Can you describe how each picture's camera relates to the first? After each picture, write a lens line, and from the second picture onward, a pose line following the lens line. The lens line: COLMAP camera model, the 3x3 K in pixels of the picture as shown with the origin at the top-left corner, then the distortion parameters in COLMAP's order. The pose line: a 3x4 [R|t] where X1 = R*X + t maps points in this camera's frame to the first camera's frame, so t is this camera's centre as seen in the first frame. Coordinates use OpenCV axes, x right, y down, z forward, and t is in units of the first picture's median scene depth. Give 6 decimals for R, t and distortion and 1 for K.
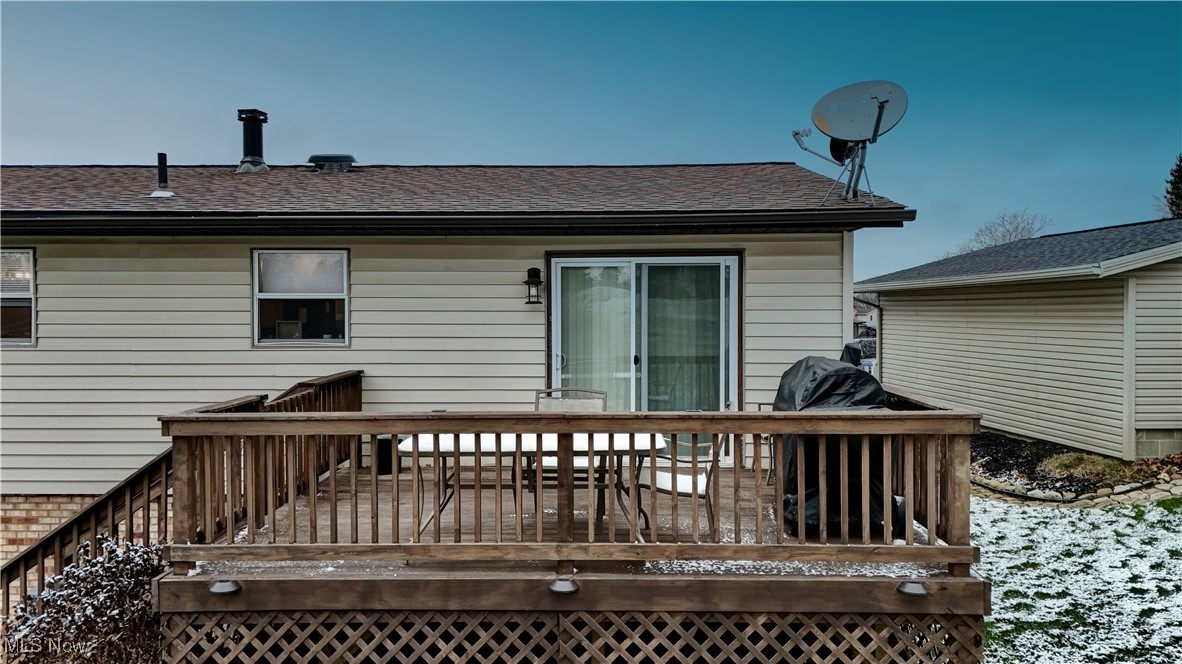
lens RADIAL K [[858.7, 0, 591.0], [0, 858.7, 332.0], [0, 0, 1]] dist [0.116375, -0.135262]
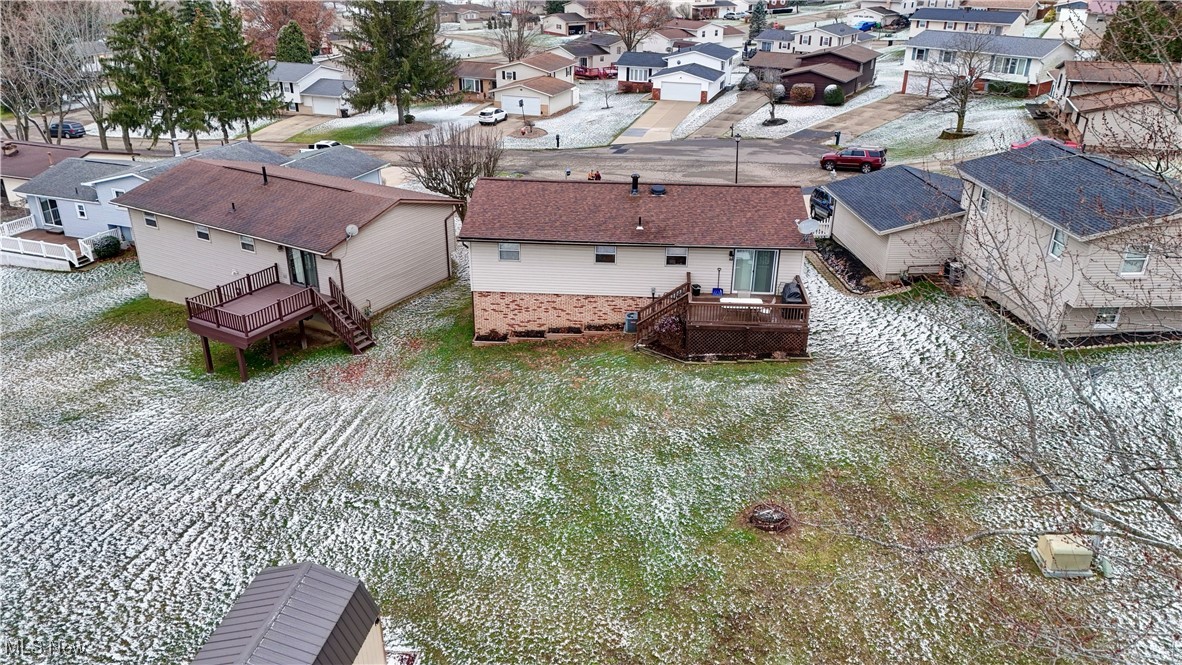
lens RADIAL K [[858.7, 0, 591.0], [0, 858.7, 332.5], [0, 0, 1]] dist [0.116375, -0.135262]
pose [[0.999590, 0.021031, -0.019425, -0.671217], [-0.011617, 0.918091, 0.396200, -1.390192], [0.026166, -0.395812, 0.917959, -3.125847]]
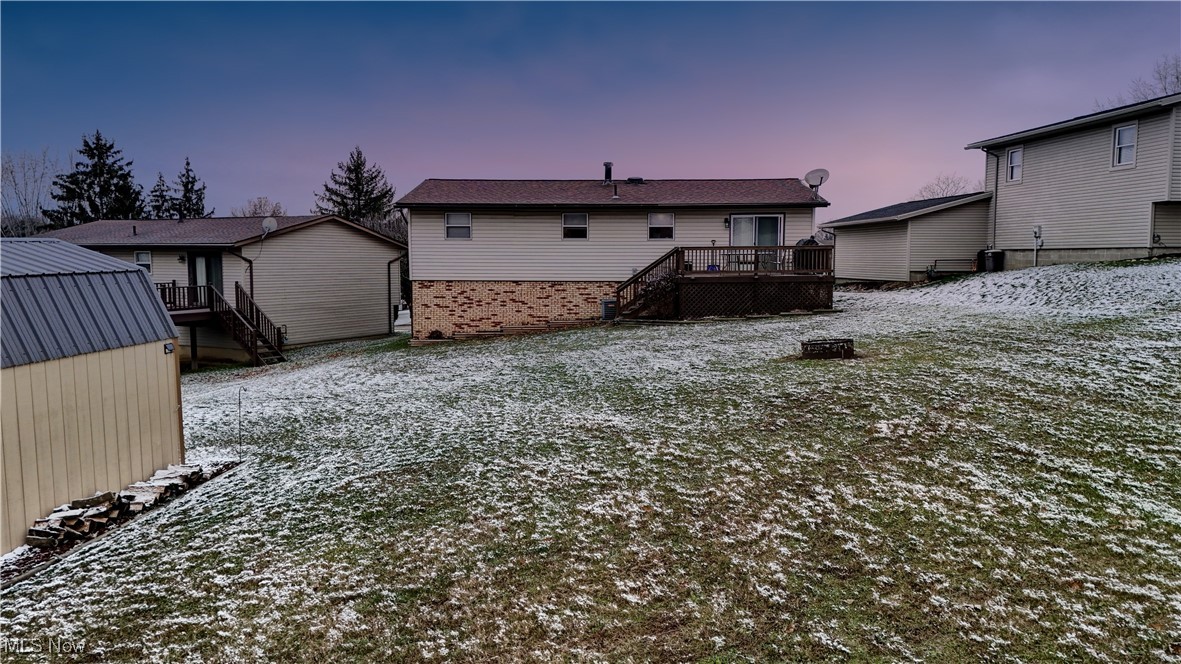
lens RADIAL K [[857.9, 0, 590.5], [0, 857.9, 332.0], [0, 0, 1]] dist [0.116375, -0.135262]
pose [[0.999977, 0.001070, 0.006683, -0.650069], [-0.001496, 0.997942, 0.064104, 0.168664], [-0.006601, -0.064112, 0.997921, -2.591538]]
